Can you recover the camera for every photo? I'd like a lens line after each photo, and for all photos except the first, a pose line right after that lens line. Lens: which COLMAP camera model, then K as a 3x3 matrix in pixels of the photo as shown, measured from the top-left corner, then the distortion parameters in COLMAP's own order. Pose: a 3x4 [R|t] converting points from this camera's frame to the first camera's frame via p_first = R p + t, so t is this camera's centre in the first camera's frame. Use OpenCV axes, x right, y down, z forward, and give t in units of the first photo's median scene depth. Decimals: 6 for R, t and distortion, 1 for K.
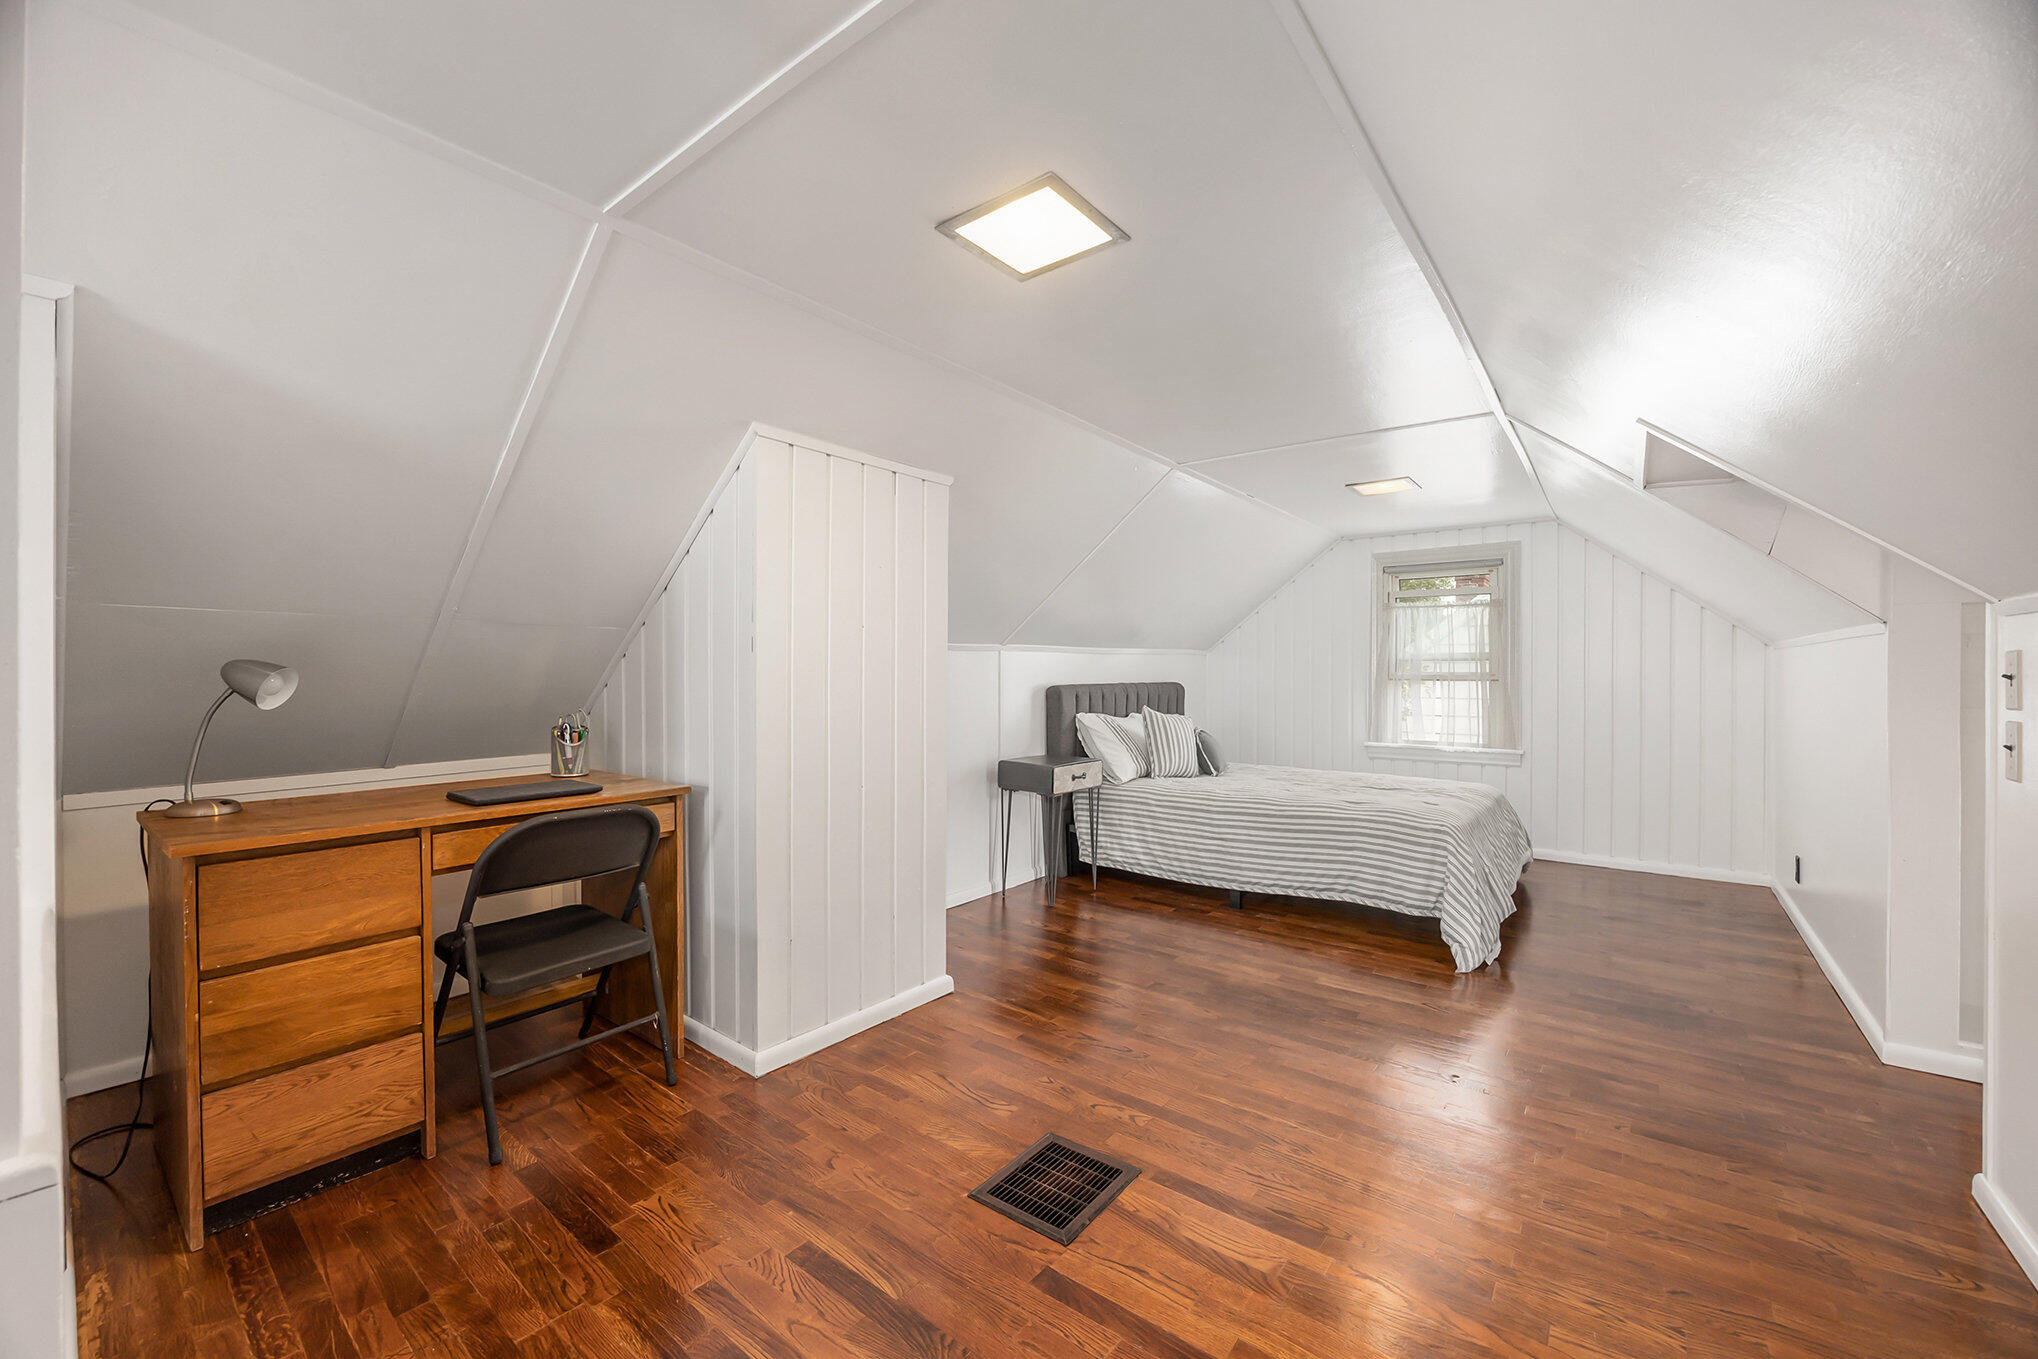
lens RADIAL K [[823.8, 0, 998.9], [0, 823.8, 700.2], [0, 0, 1]] dist [-0.000246, -0.000033]
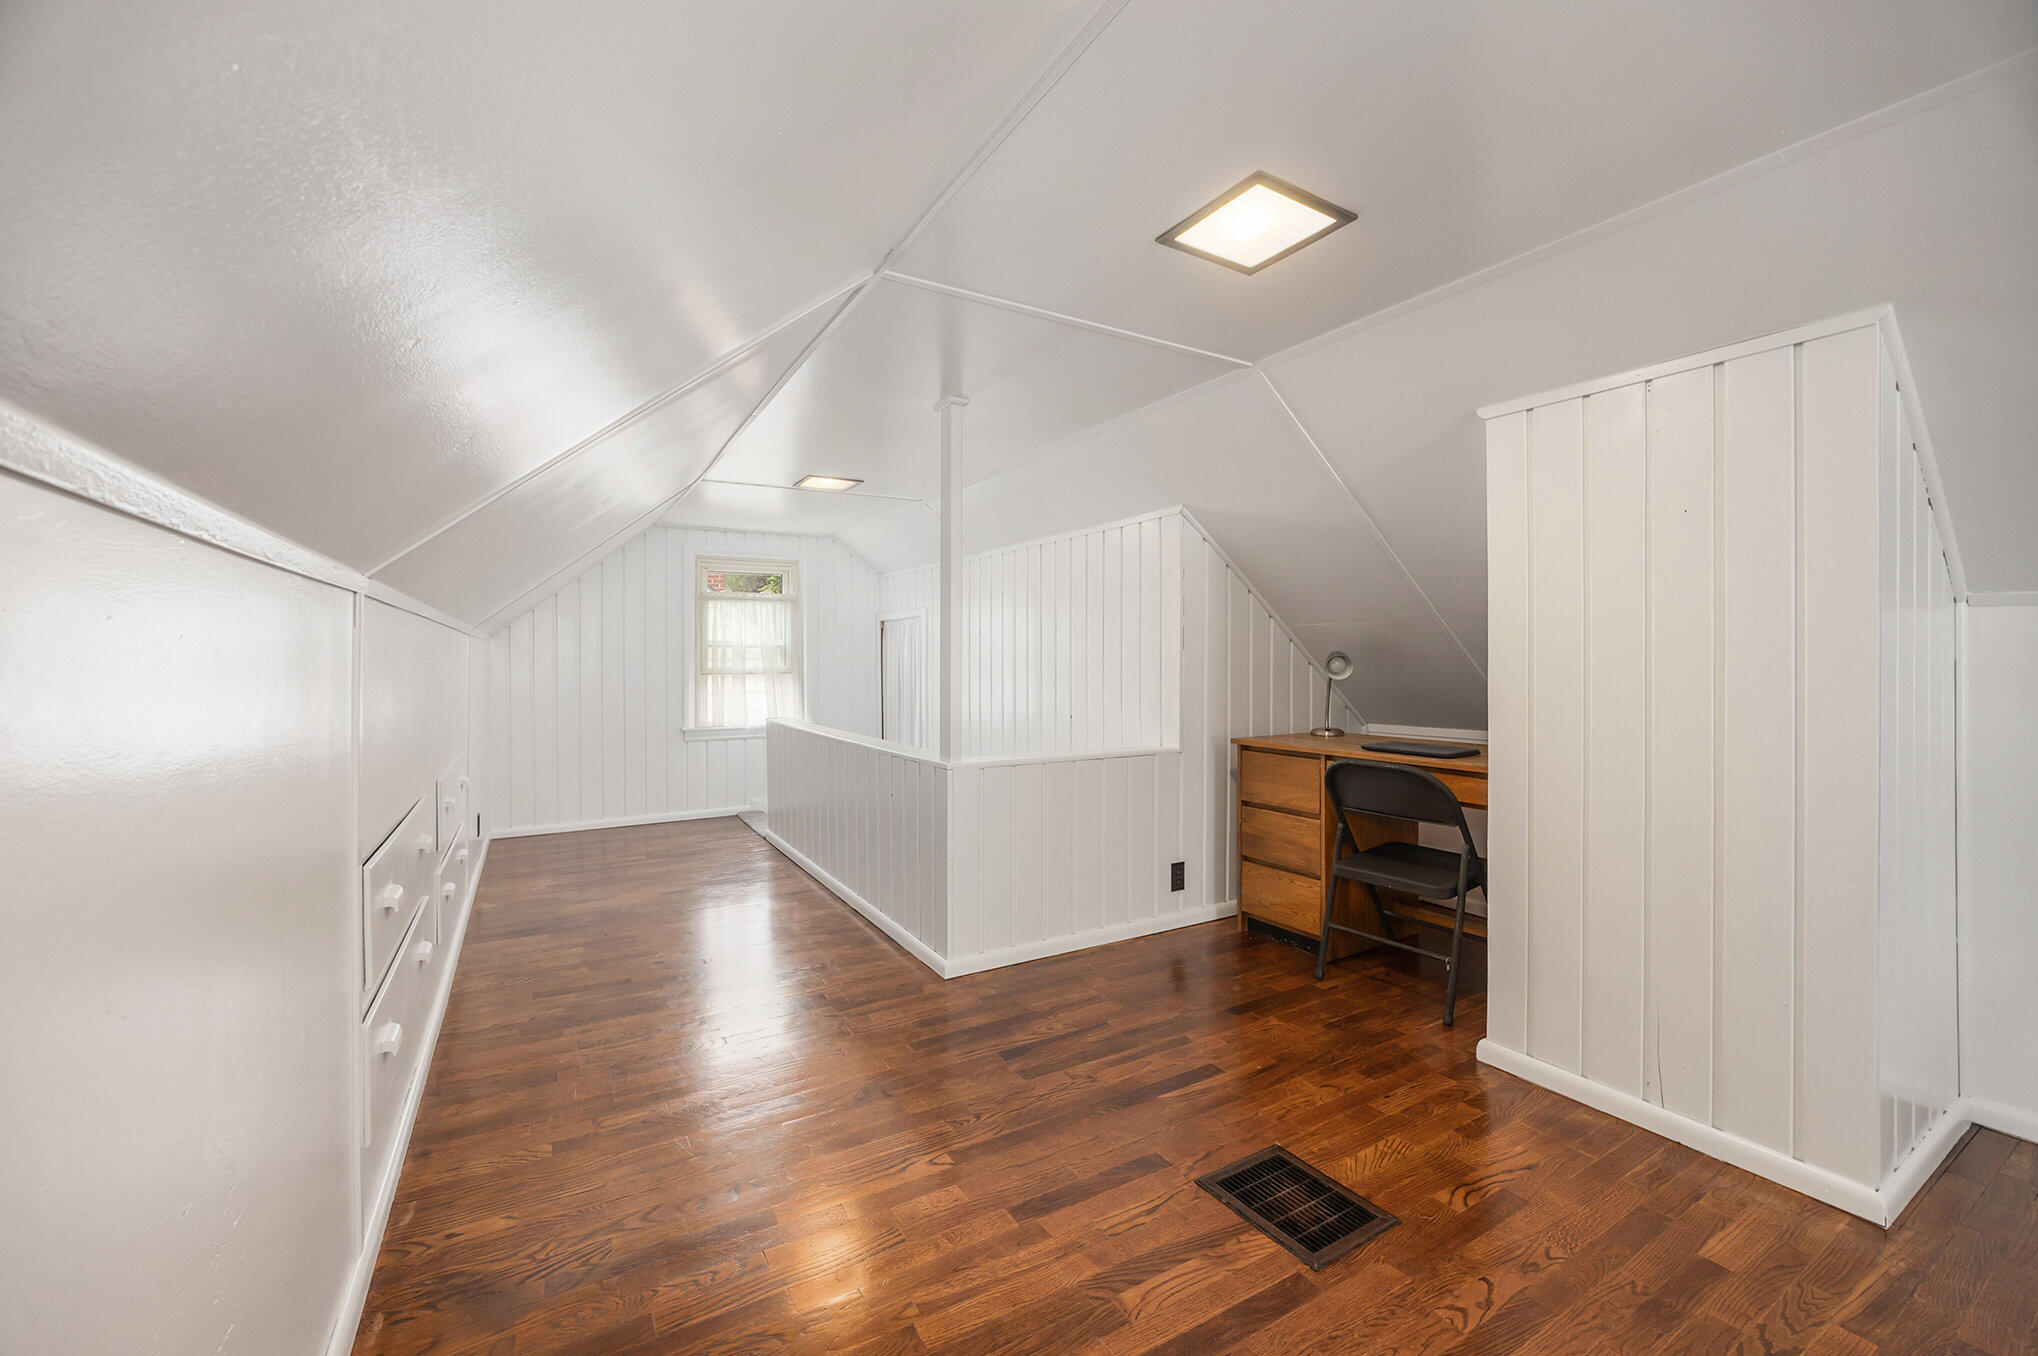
lens RADIAL K [[812.4, 0, 1008.0], [0, 812.4, 669.2], [0, 0, 1]] dist [-0.001427, -0.000221]
pose [[-0.344496, 0.002142, -0.938785, 1.058752], [-0.029071, 0.999493, 0.012949, -0.015236], [0.938337, 0.031752, -0.344260, 1.013672]]
